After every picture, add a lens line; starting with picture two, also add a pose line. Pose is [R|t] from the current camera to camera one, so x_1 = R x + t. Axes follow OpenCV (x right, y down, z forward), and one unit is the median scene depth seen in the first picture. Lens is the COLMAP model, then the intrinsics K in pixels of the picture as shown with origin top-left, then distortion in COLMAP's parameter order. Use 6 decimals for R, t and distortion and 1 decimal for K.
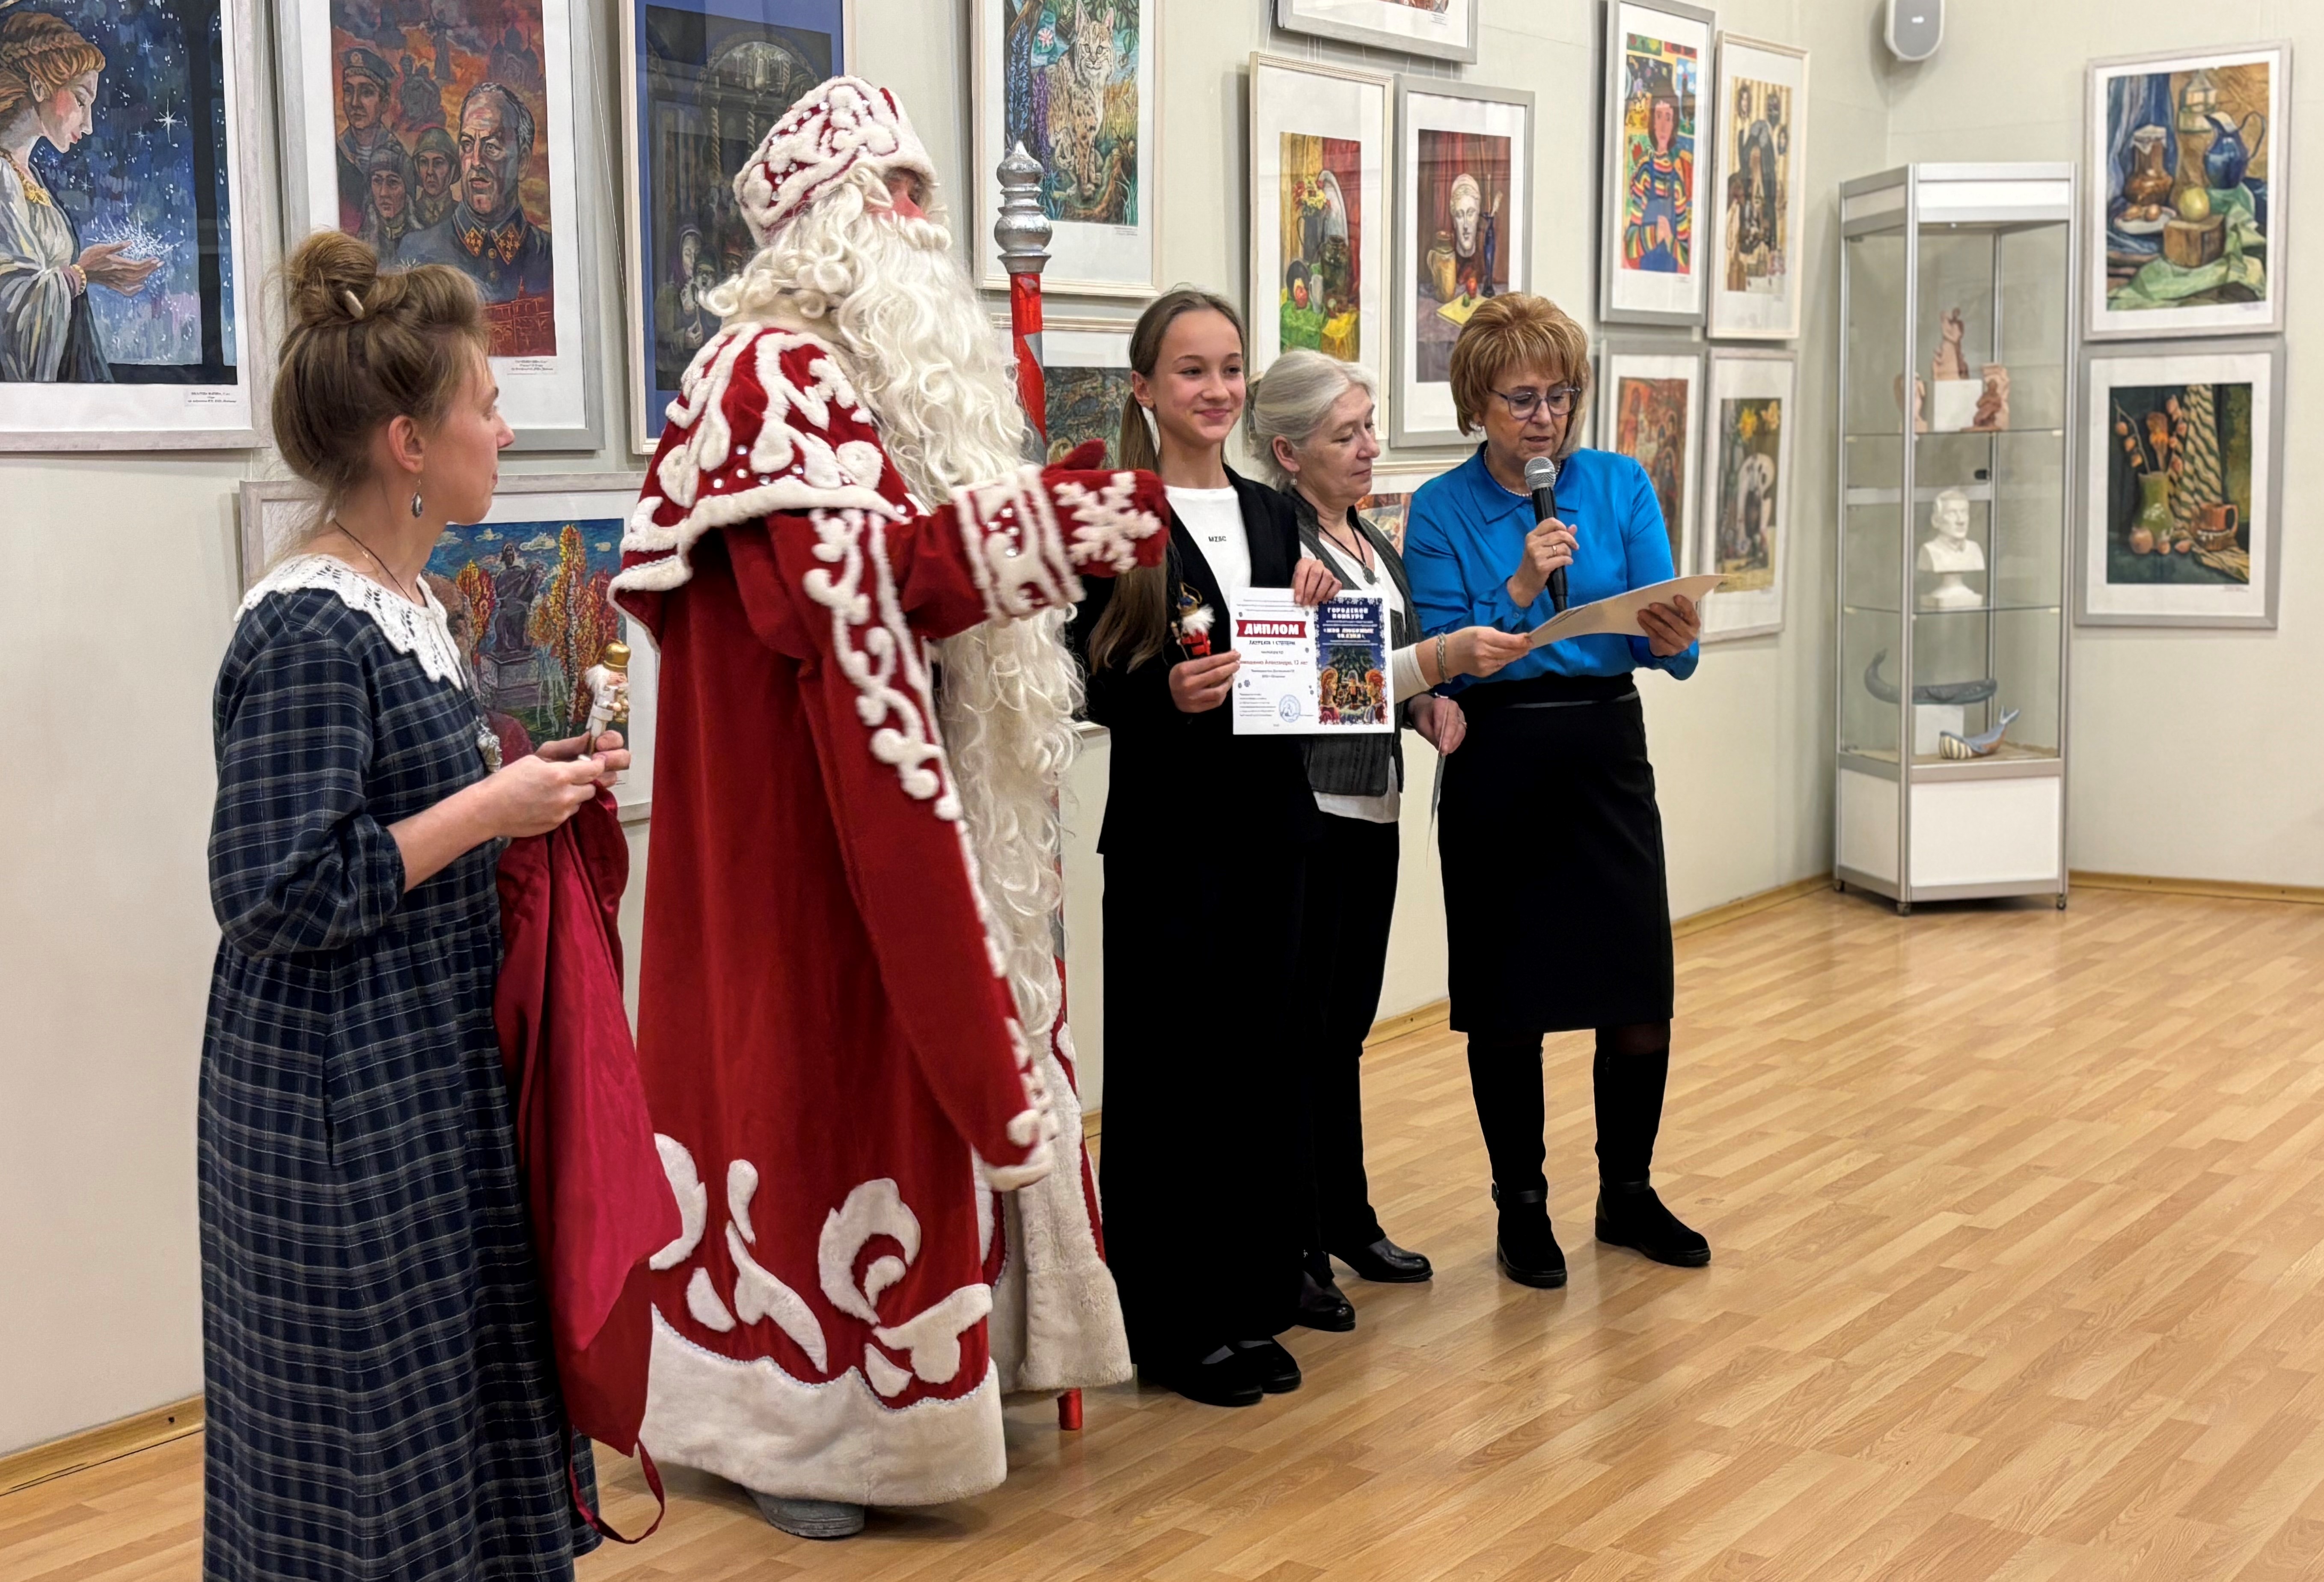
lens RADIAL K [[2824.4, 0, 1169.7], [0, 2824.4, 858.8], [0, 0, 1]] dist [0.132319, -0.388664]
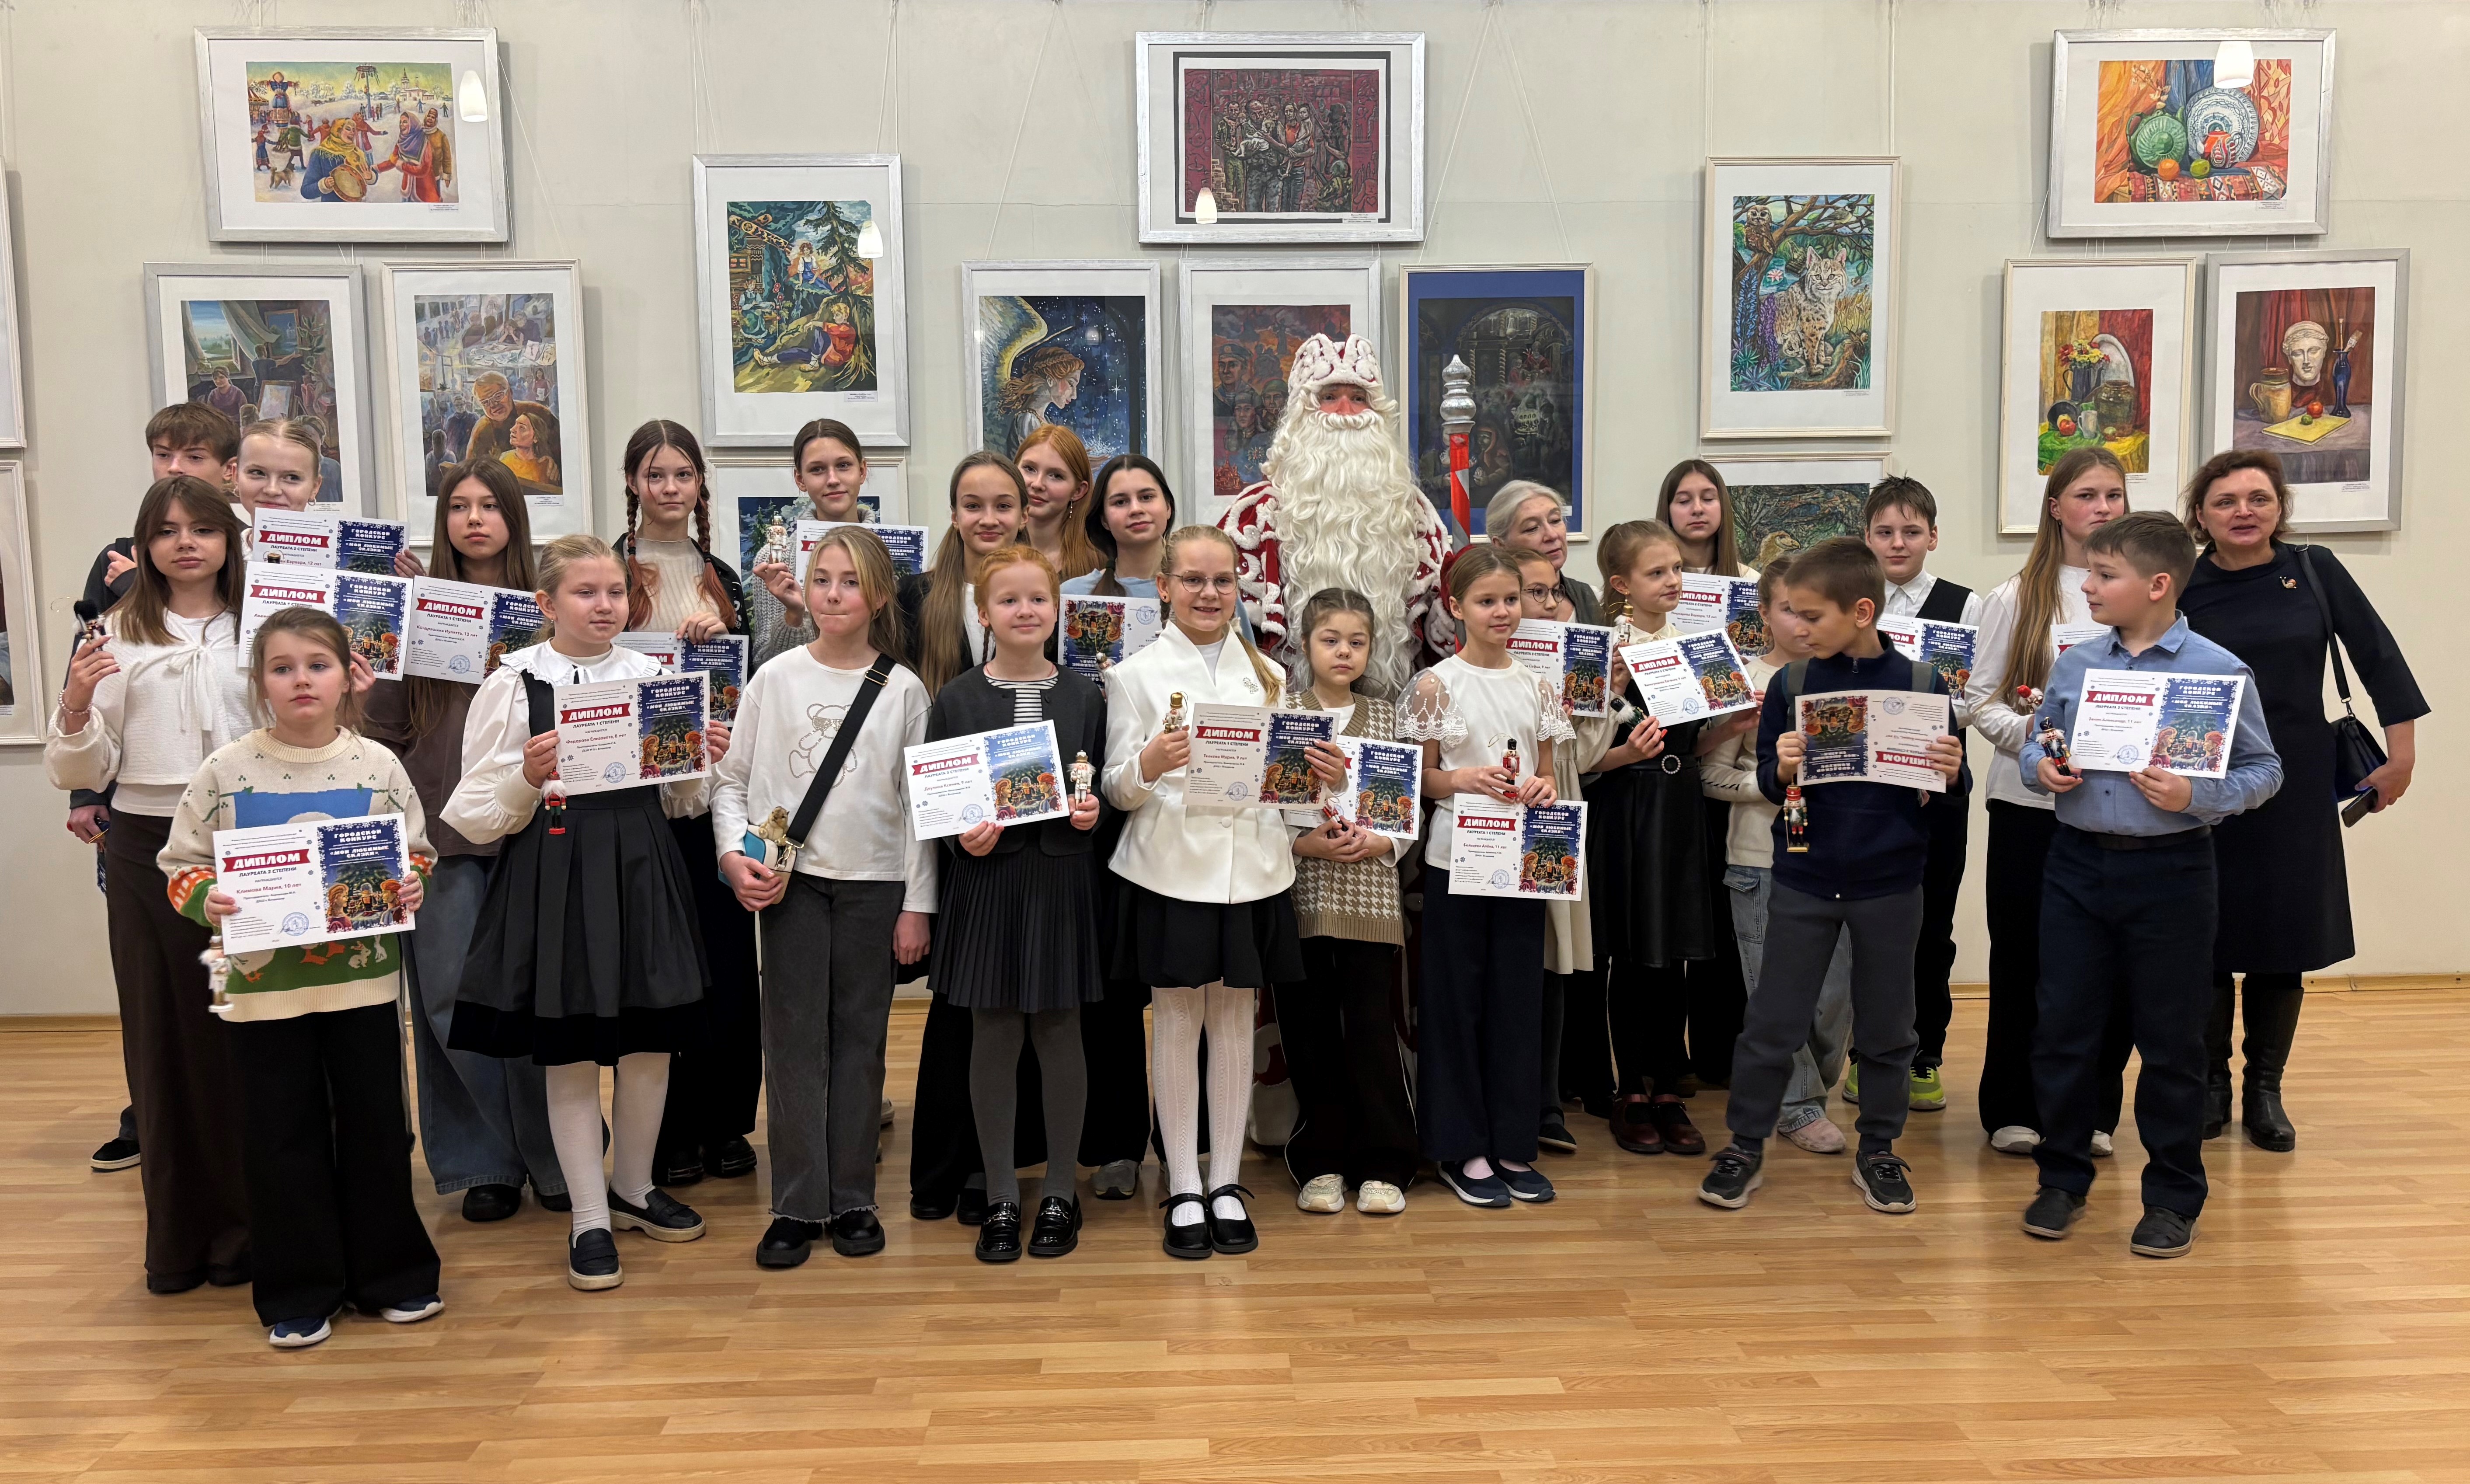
lens RADIAL K [[1852.7, 0, 1222.2], [0, 1852.7, 712.6], [0, 0, 1]] dist [0.022499, -0.029099]
pose [[0.615501, 0.077039, -0.784362, 0.425780], [-0.110520, 0.993814, 0.010884, -0.023147], [0.780349, 0.079988, 0.620208, 0.120447]]
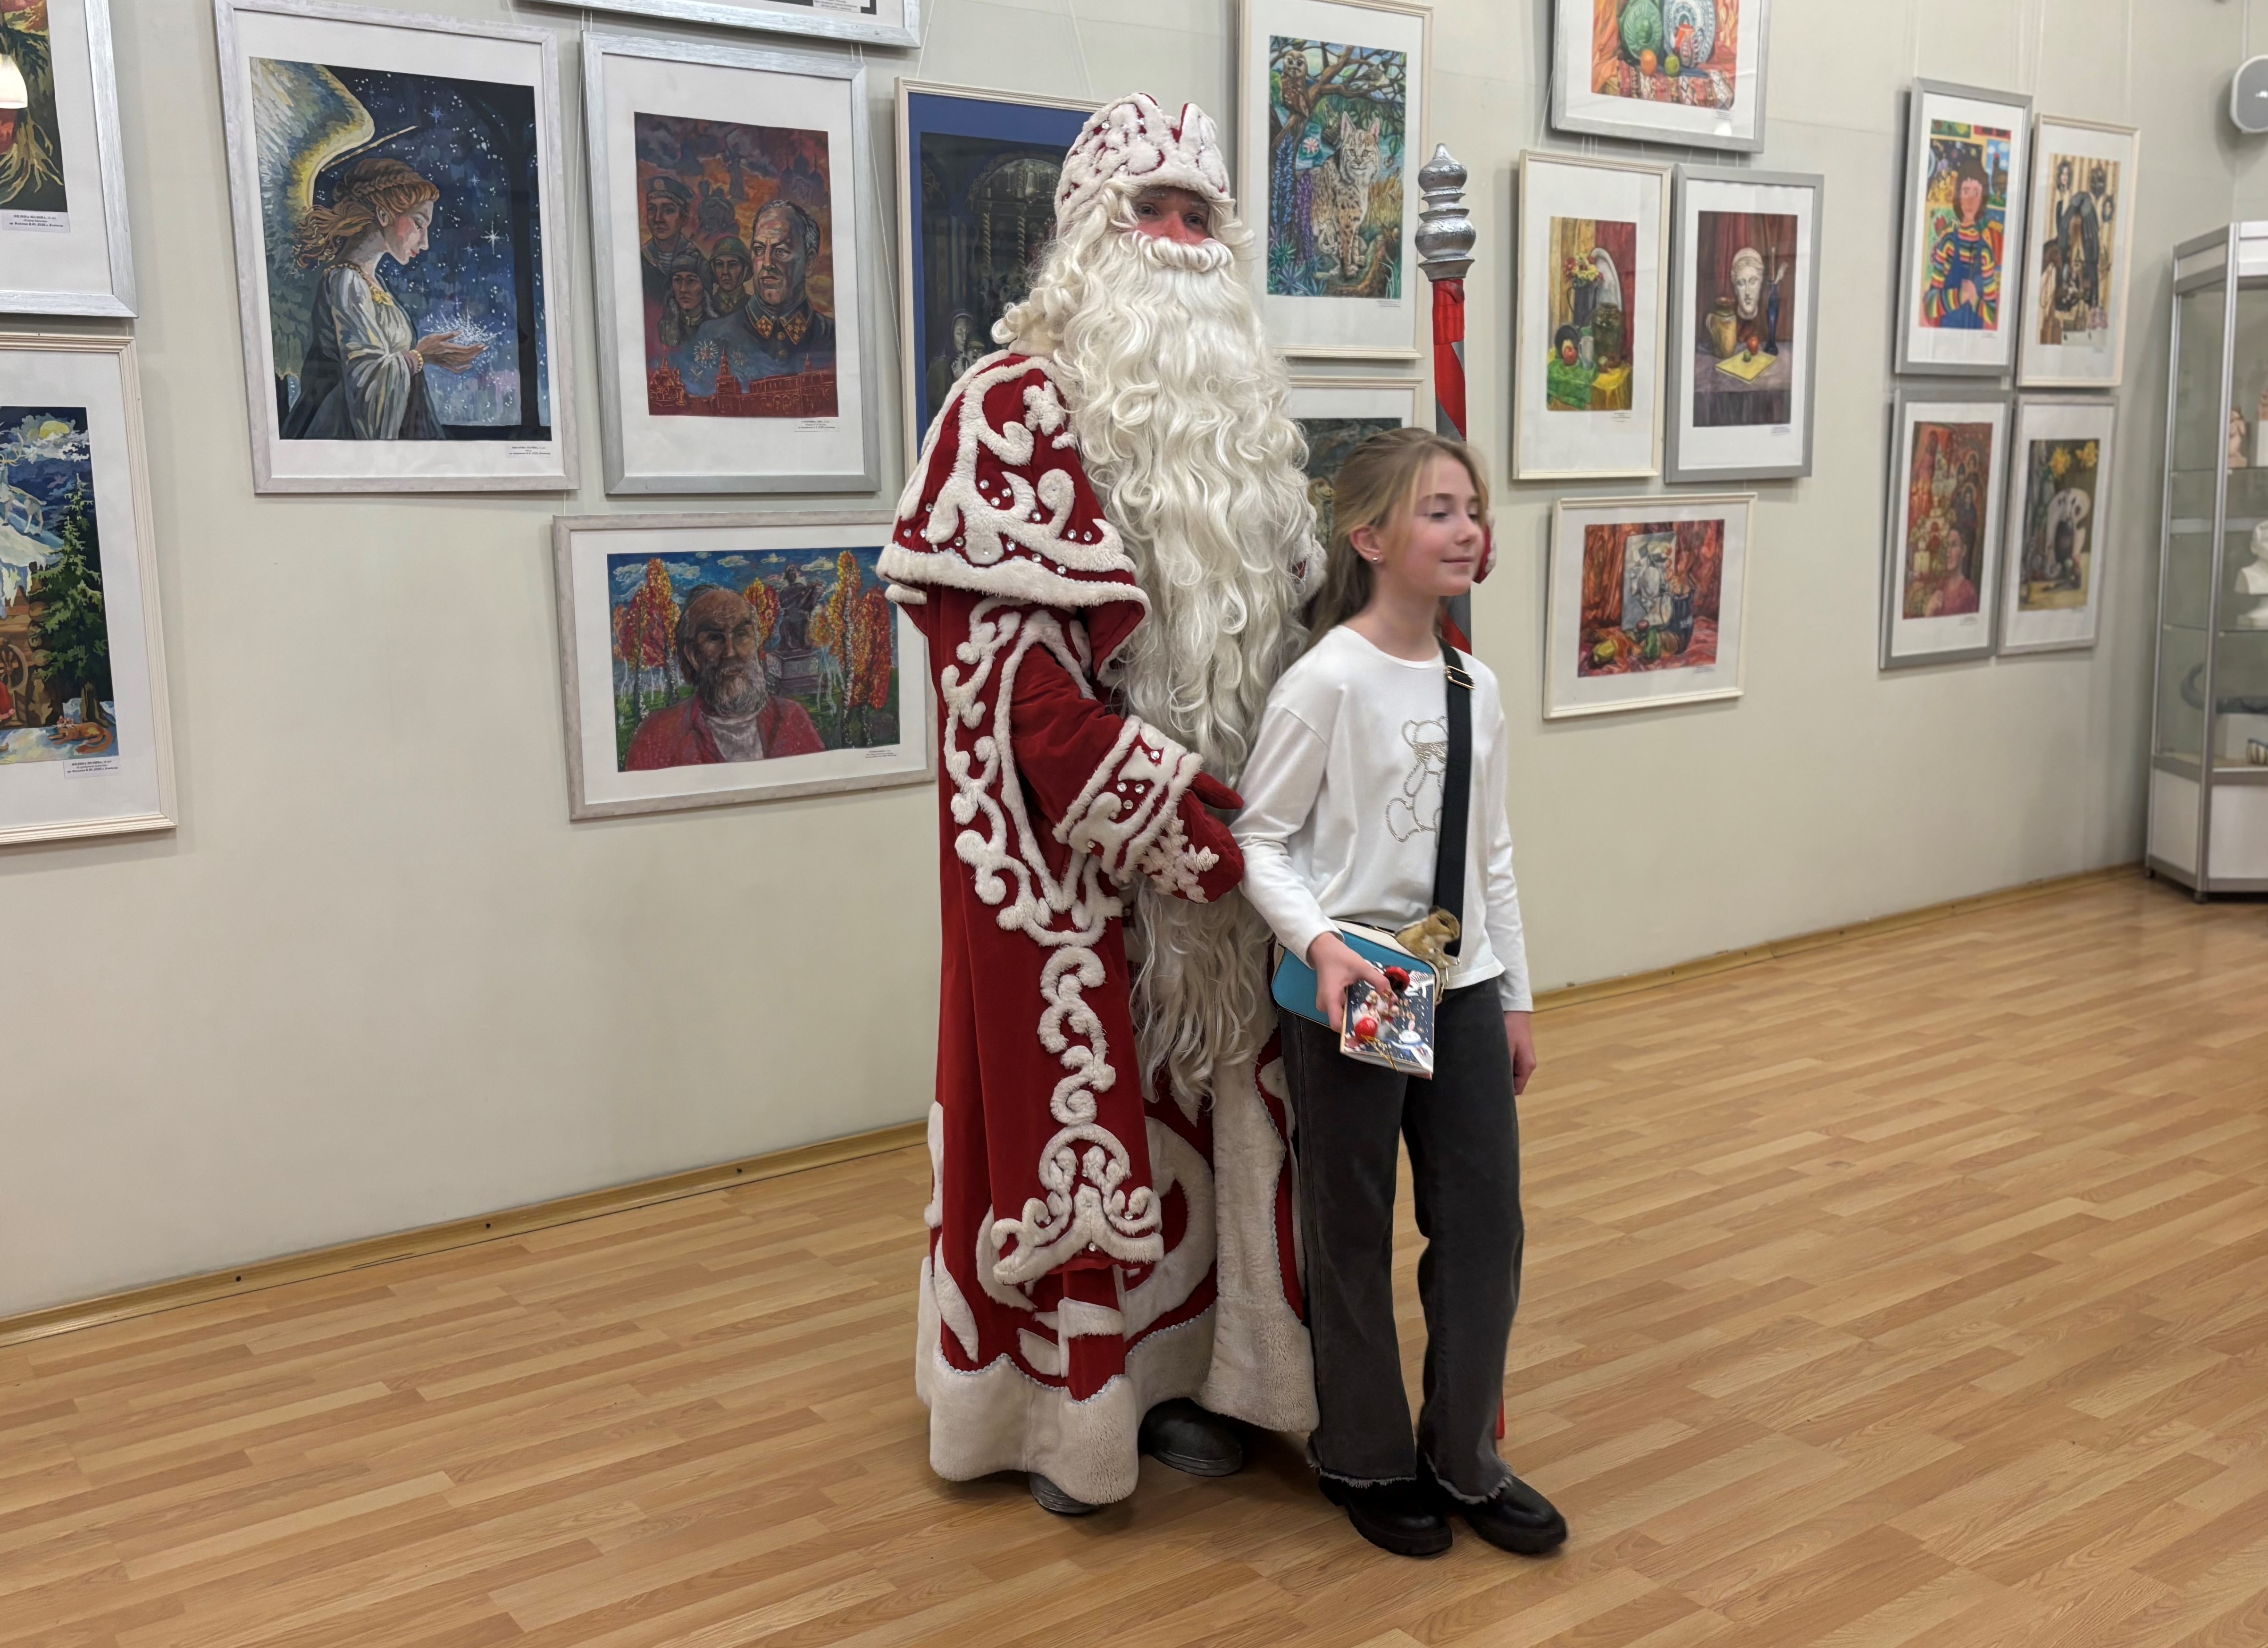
lens RADIAL K [[2020.2, 0, 1040.5], [0, 2020.2, 830.4], [0, 0, 1]] dist [0.002438, 0.025892]
pose [[0.939946, 0.044758, -0.338375, 0.111617], [-0.039228, 0.998962, 0.023167, -0.010259], [0.339060, -0.008502, 0.940726, 0.113183]]
